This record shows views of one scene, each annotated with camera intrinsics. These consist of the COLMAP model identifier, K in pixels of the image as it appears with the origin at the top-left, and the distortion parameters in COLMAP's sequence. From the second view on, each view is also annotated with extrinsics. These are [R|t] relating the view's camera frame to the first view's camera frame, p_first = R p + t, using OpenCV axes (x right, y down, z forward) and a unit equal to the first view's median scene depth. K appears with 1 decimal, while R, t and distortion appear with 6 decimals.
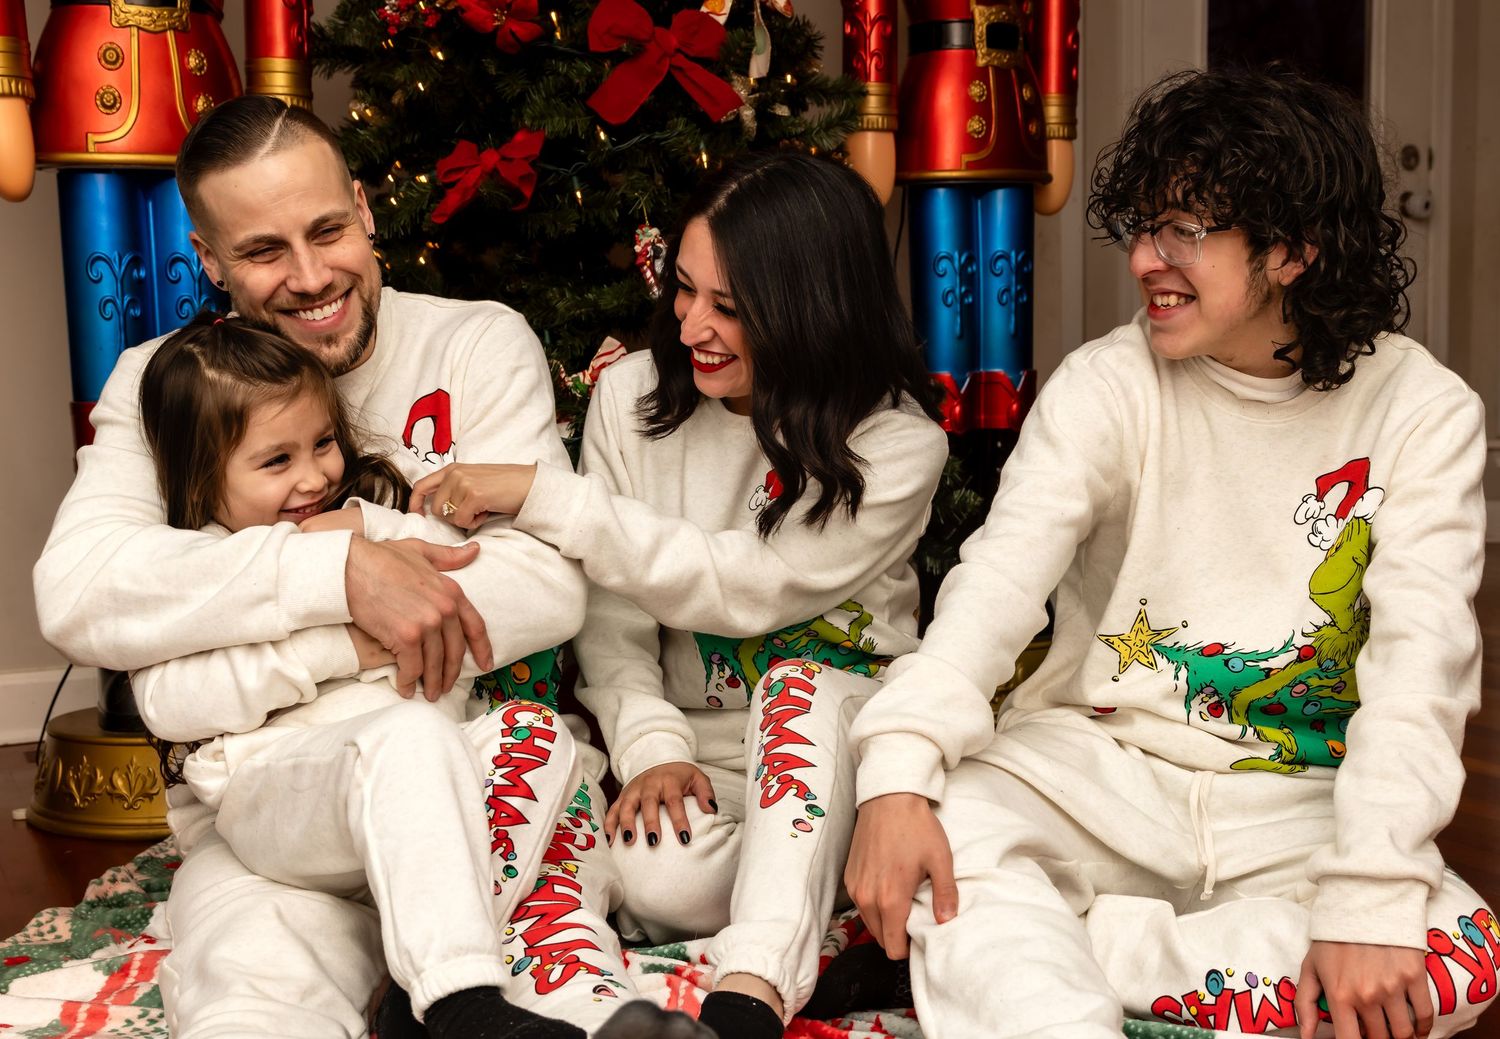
lens RADIAL K [[1982.3, 0, 868.5], [0, 1982.3, 602.4], [0, 0, 1]] dist [-0.011234, 0.000000]
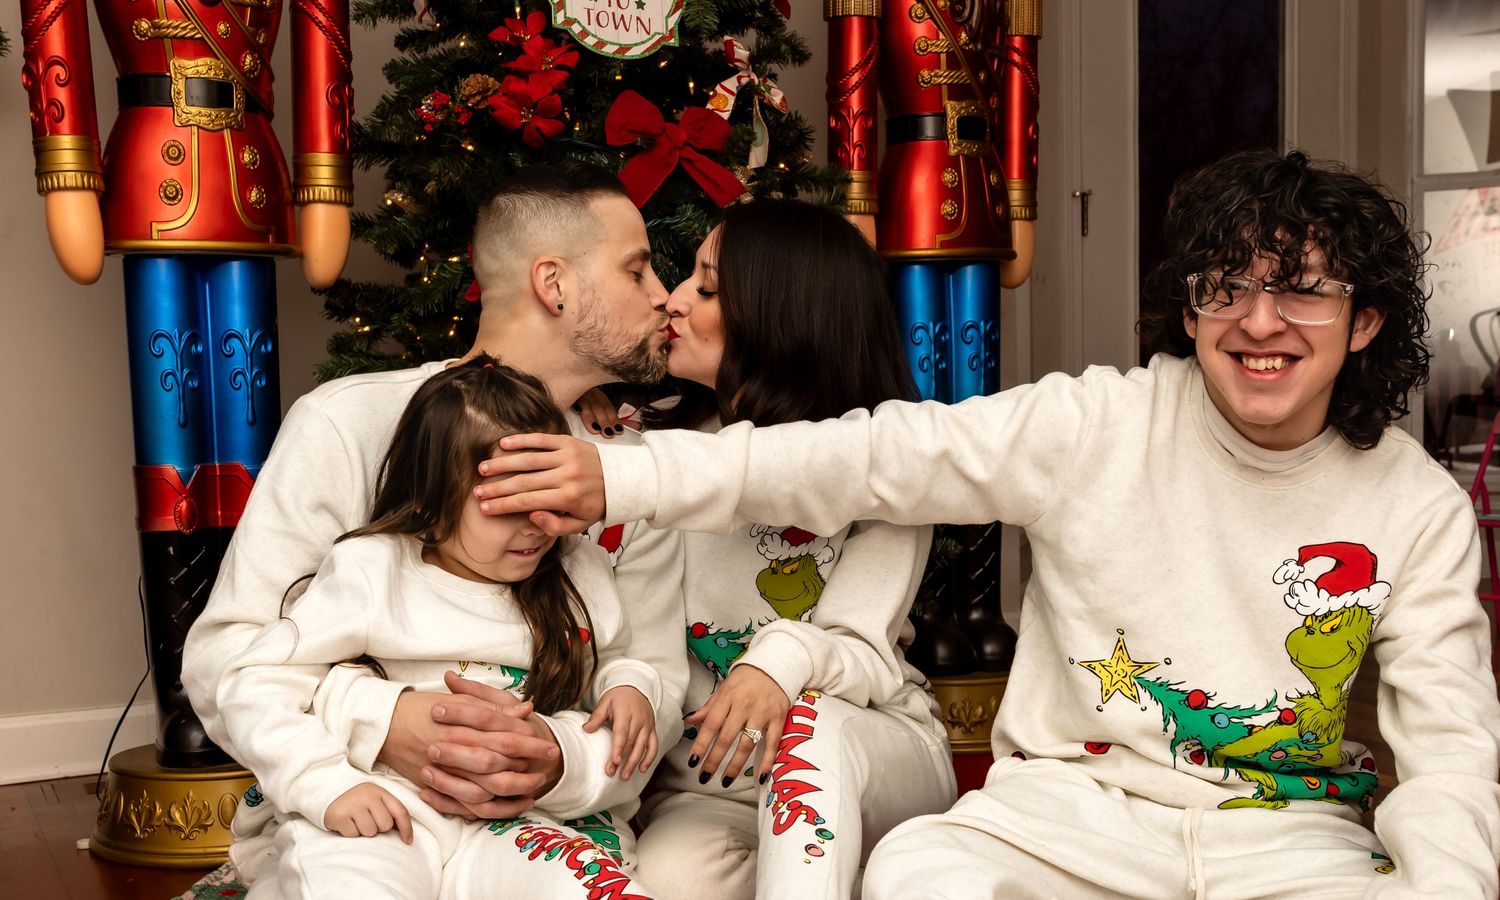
lens RADIAL K [[1767.5, 0, 788.5], [0, 1767.5, 562.6], [0, 0, 1]] dist [0.000345, 0.000000]
pose [[0.999920, -0.006441, -0.010911, -0.030098], [0.006024, 0.999267, -0.037805, -0.008422], [0.011146, 0.037736, 0.999226, 0.027558]]
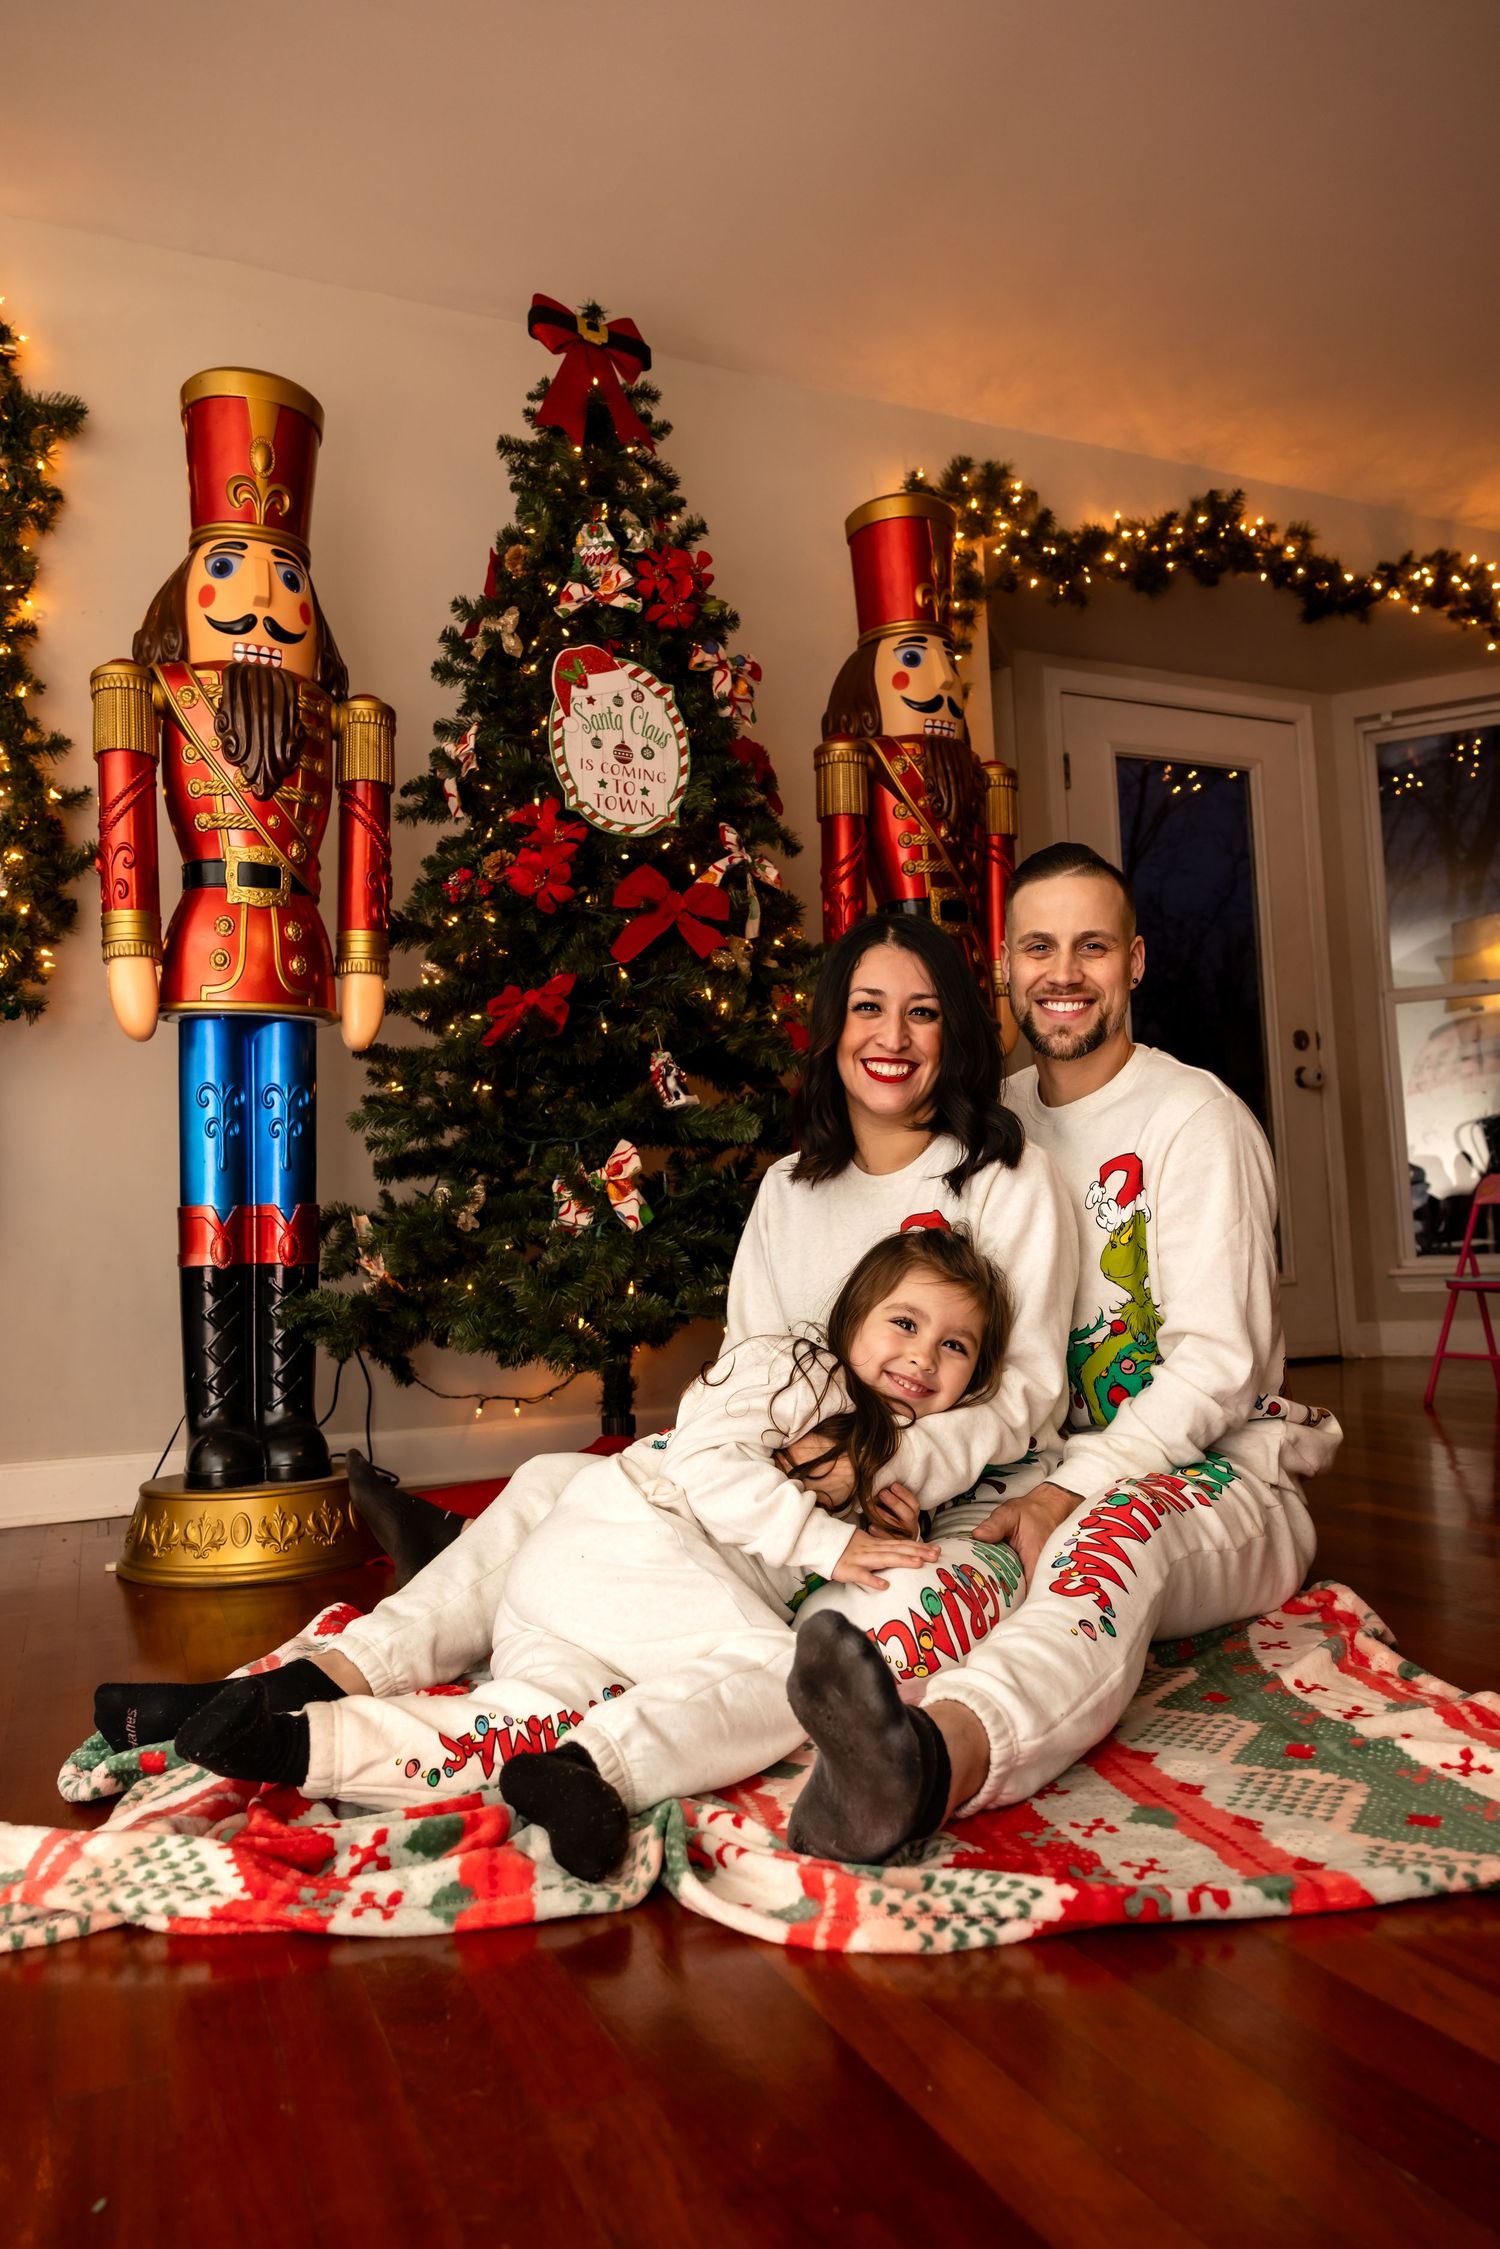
lens RADIAL K [[1520.3, 0, 745.4], [0, 1520.3, 1113.2], [0, 0, 1]] dist [0.002511, 0.000431]
pose [[0.995954, -0.028668, -0.085172, 0.018498], [0.009349, 0.975664, -0.219073, 0.047550], [0.089380, 0.217391, 0.971984, 0.123537]]
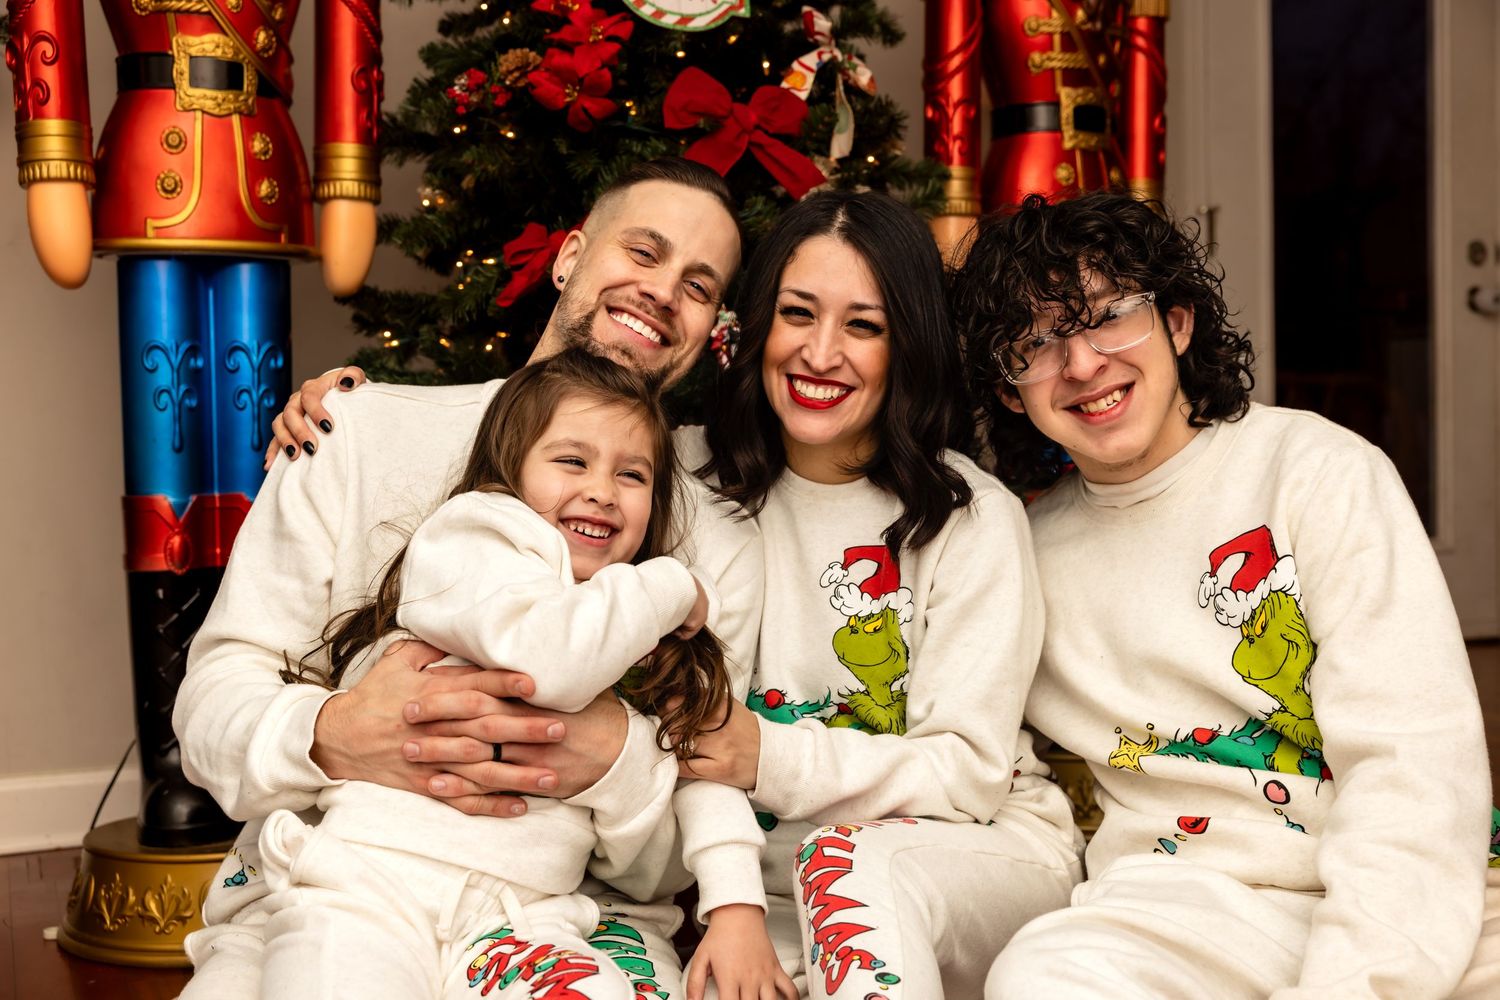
lens RADIAL K [[1803.5, 0, 764.1], [0, 1803.5, 486.3], [0, 0, 1]] dist [0.004820, 0.000000]
pose [[0.996546, -0.002372, -0.083005, -0.021365], [-0.006591, 0.994178, -0.107546, -0.014016], [0.082777, 0.107721, 0.990729, 0.159930]]
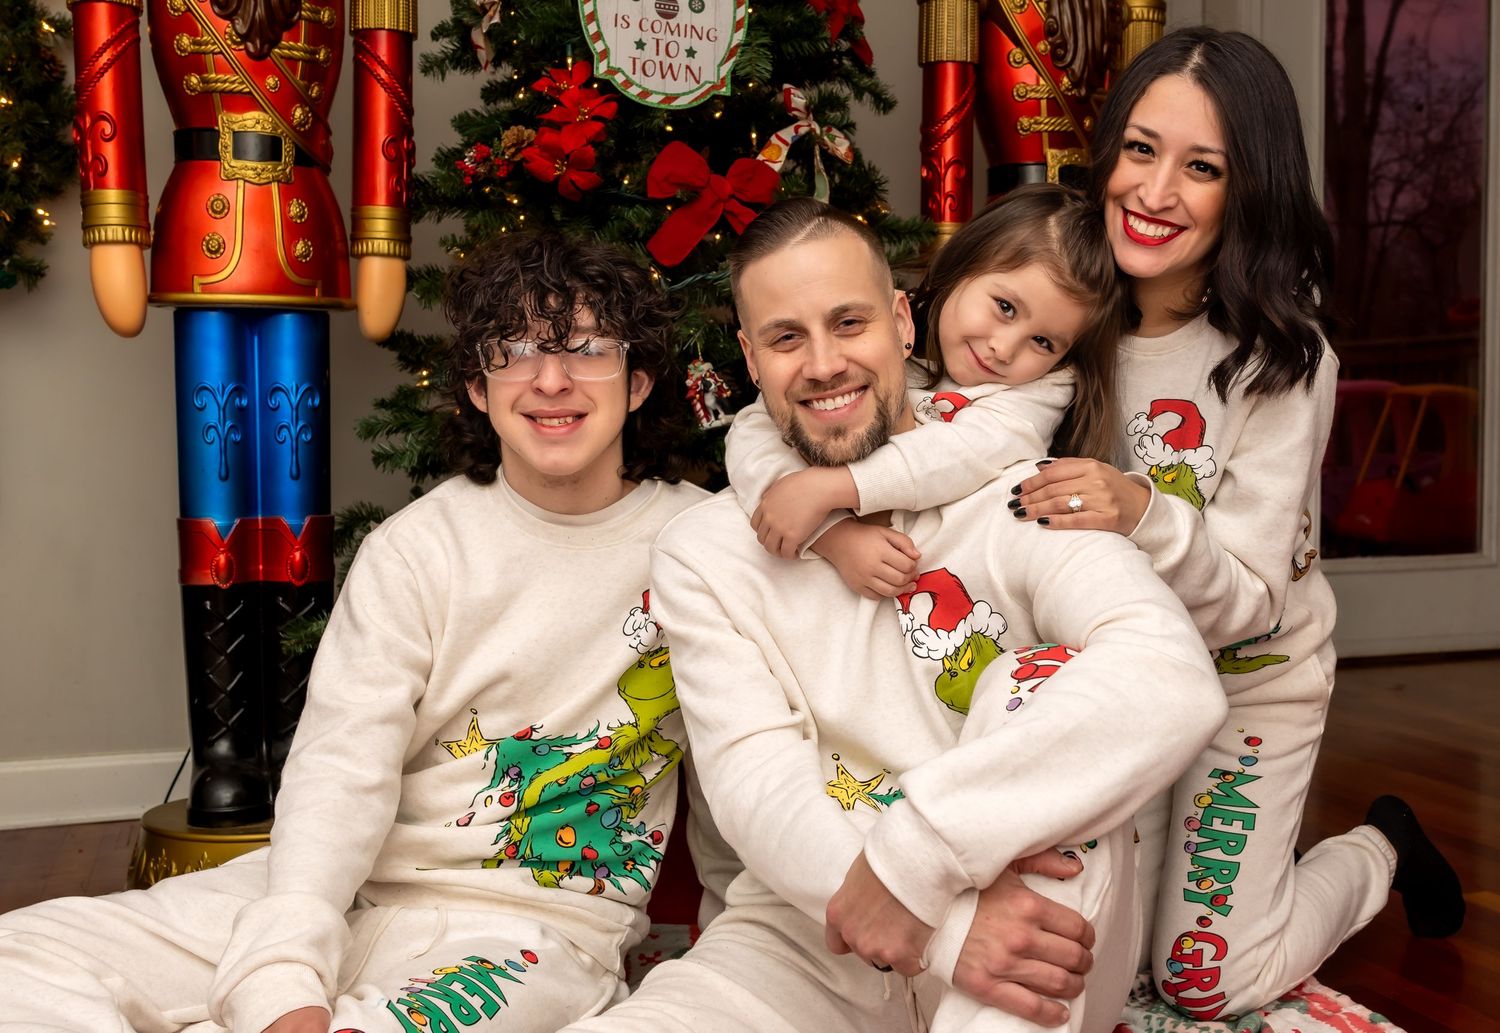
lens RADIAL K [[1694.8, 0, 811.9], [0, 1694.8, 511.9], [0, 0, 1]] dist [0.006137, 0.000000]
pose [[0.987024, 0.018602, -0.159493, 0.090736], [-0.031530, 0.996383, -0.078910, -0.041694], [0.157449, 0.082915, 0.984040, 0.134405]]
